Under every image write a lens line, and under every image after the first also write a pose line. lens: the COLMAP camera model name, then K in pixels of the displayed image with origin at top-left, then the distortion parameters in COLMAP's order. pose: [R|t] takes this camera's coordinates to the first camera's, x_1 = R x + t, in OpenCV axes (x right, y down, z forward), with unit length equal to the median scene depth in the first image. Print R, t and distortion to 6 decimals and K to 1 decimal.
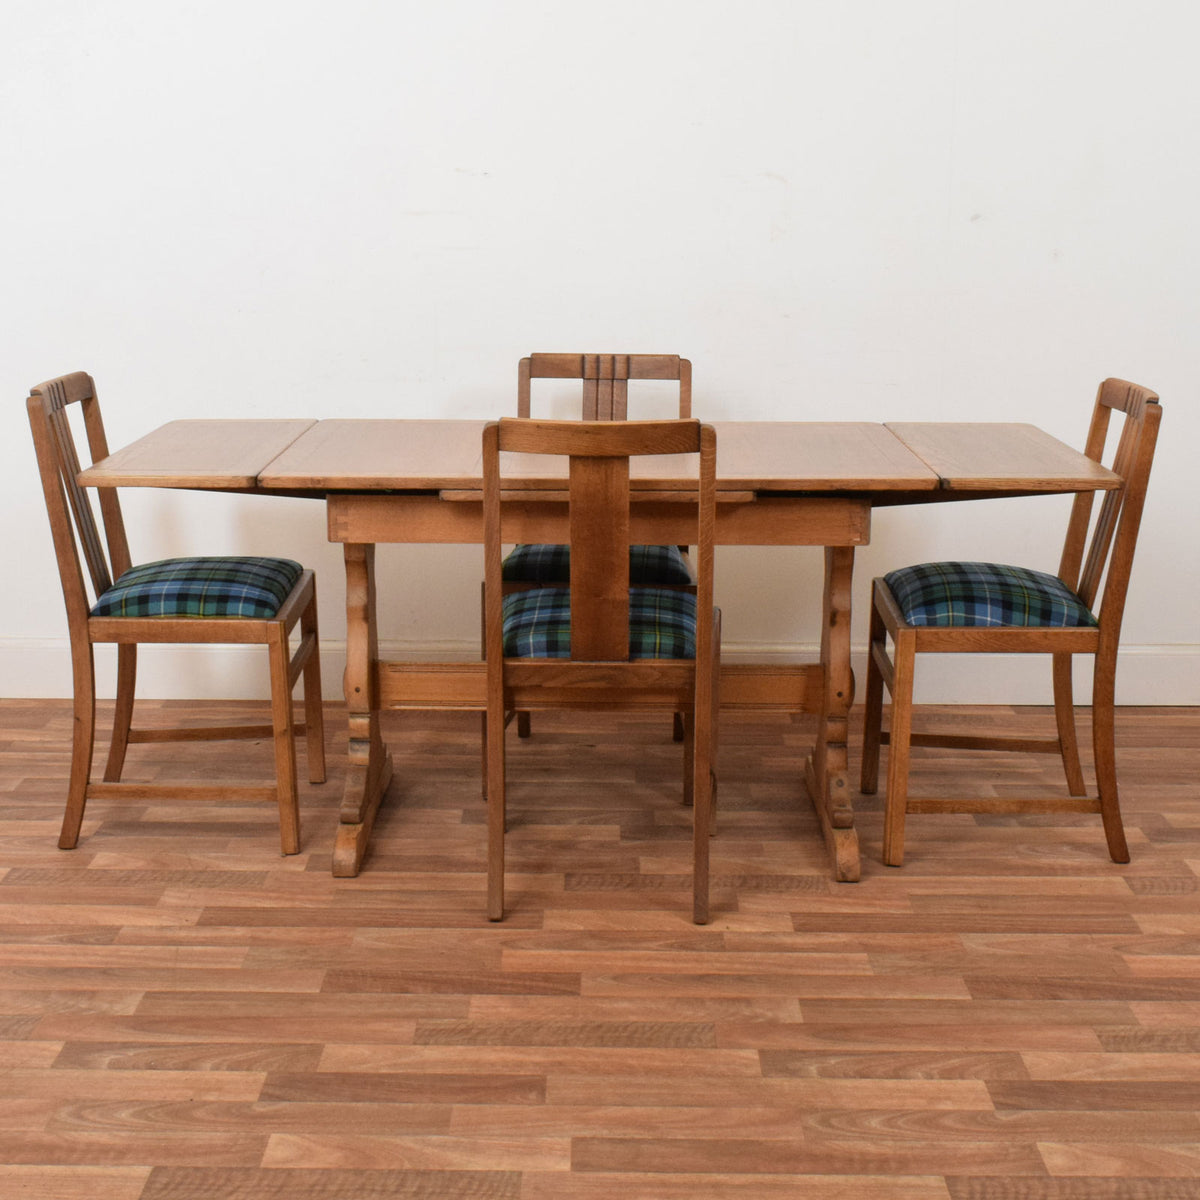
lens RADIAL K [[2340.8, 0, 572.1], [0, 2340.8, 565.6], [0, 0, 1]] dist [-0.023493, 0.068138]
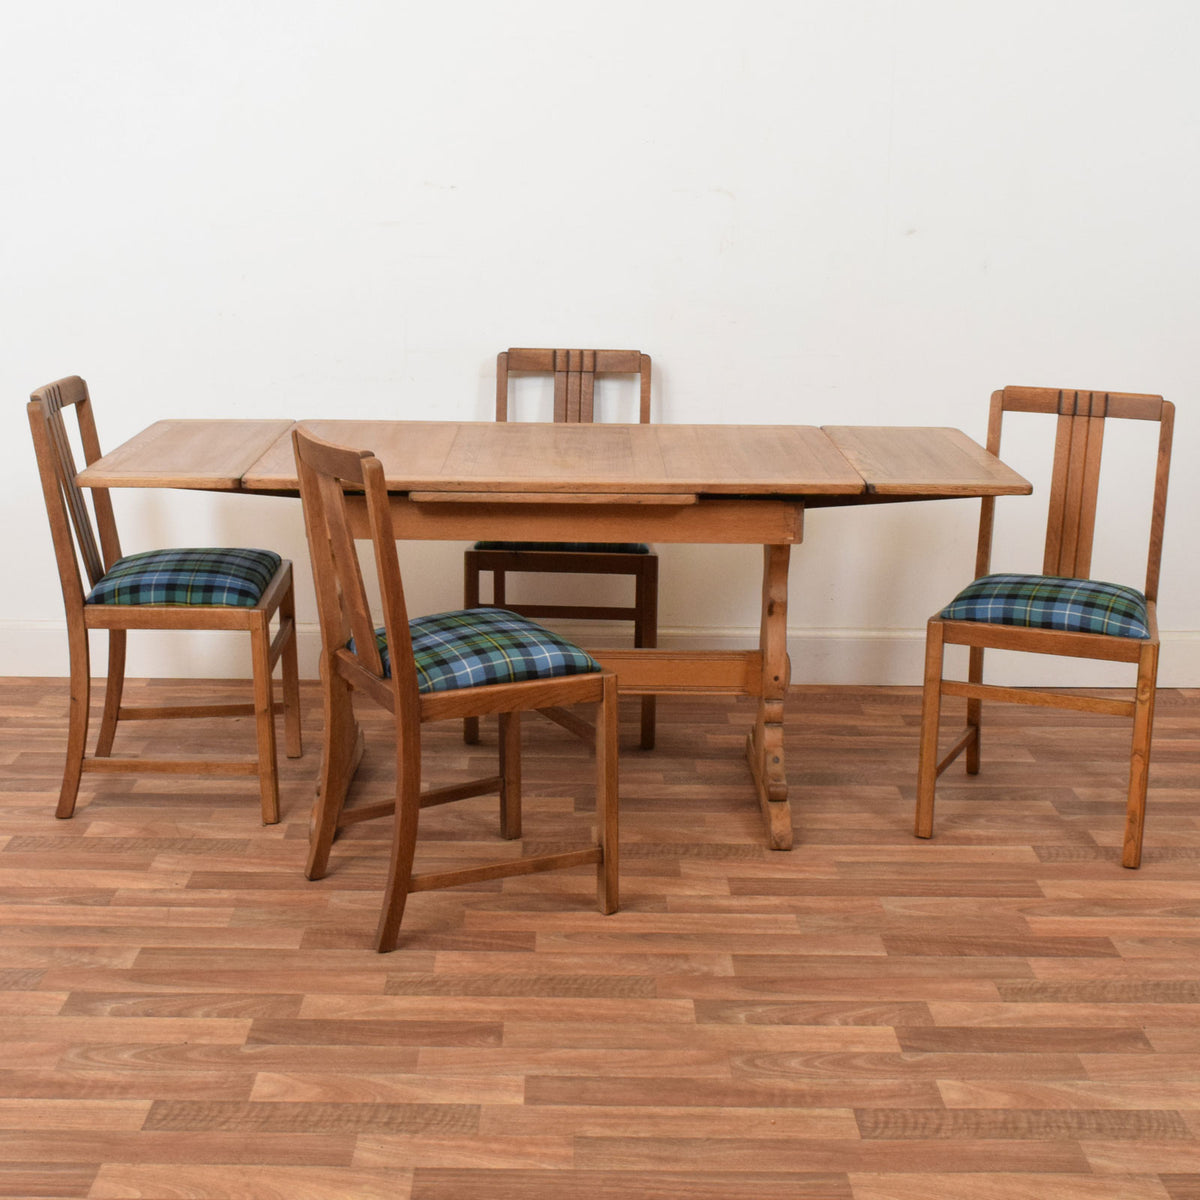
lens RADIAL K [[2415.5, 0, 600.0], [0, 2415.5, 600.0], [0, 0, 1]] dist [-0.018413, 0.005390]
pose [[0.999710, 0.004504, 0.023658, 0.006352], [-0.005250, 0.999488, 0.031561, -0.018659], [-0.023504, -0.031676, 0.999222, -0.135607]]
